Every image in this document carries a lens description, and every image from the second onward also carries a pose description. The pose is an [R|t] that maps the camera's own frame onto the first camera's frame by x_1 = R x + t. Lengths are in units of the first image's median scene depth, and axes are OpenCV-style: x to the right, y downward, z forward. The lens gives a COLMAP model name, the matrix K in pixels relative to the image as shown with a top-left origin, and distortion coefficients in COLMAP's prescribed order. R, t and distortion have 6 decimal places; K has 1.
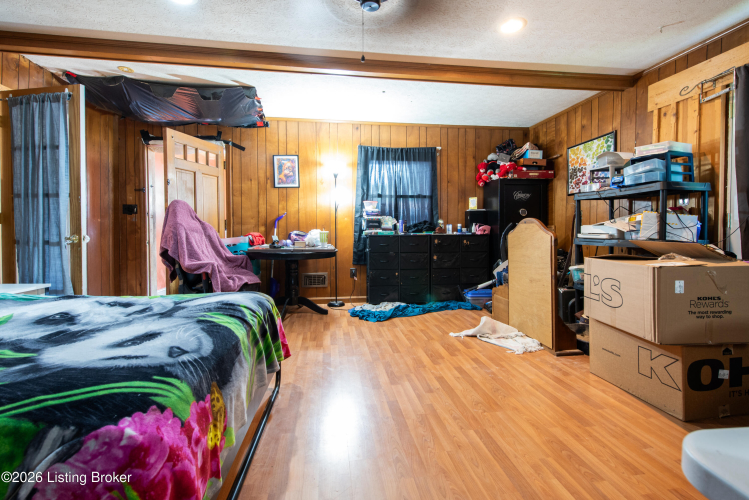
lens RADIAL K [[362.6, 0, 375.8], [0, 362.6, 230.8], [0, 0, 1]] dist [-0.000118, -0.000151]
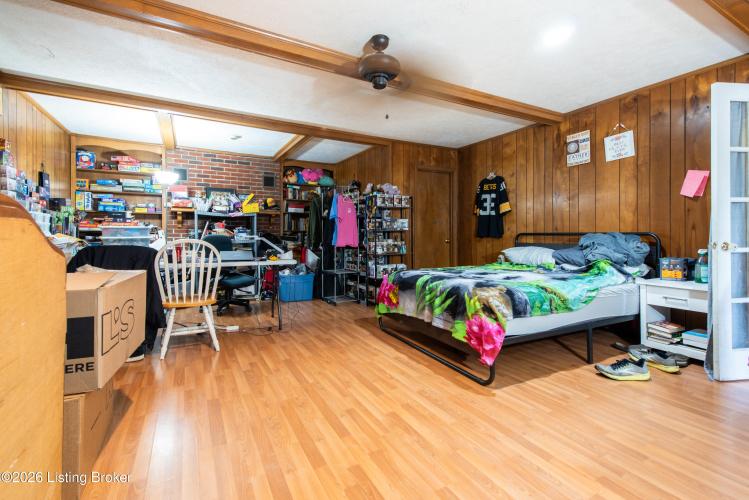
lens RADIAL K [[329.0, 0, 374.7], [0, 329.0, 233.6], [0, 0, 1]] dist [0.000858, 0.000065]
pose [[-0.929555, 0.002564, -0.368673, 0.412037], [0.000481, 0.999983, 0.005742, -0.017617], [0.368682, 0.005161, -0.929541, 1.858127]]
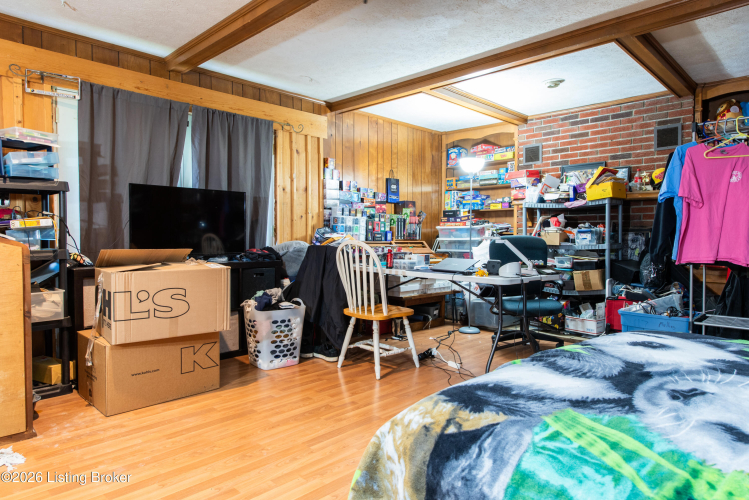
lens RADIAL K [[472.0, 0, 374.5], [0, 472.0, 250.0], [0, 0, 1]] dist [0.004667, 0.001988]
pose [[-0.611741, -0.018282, 0.790847, -0.665012], [0.007272, 0.999561, 0.028732, -0.000491], [-0.791025, 0.023328, -0.611339, 1.334087]]
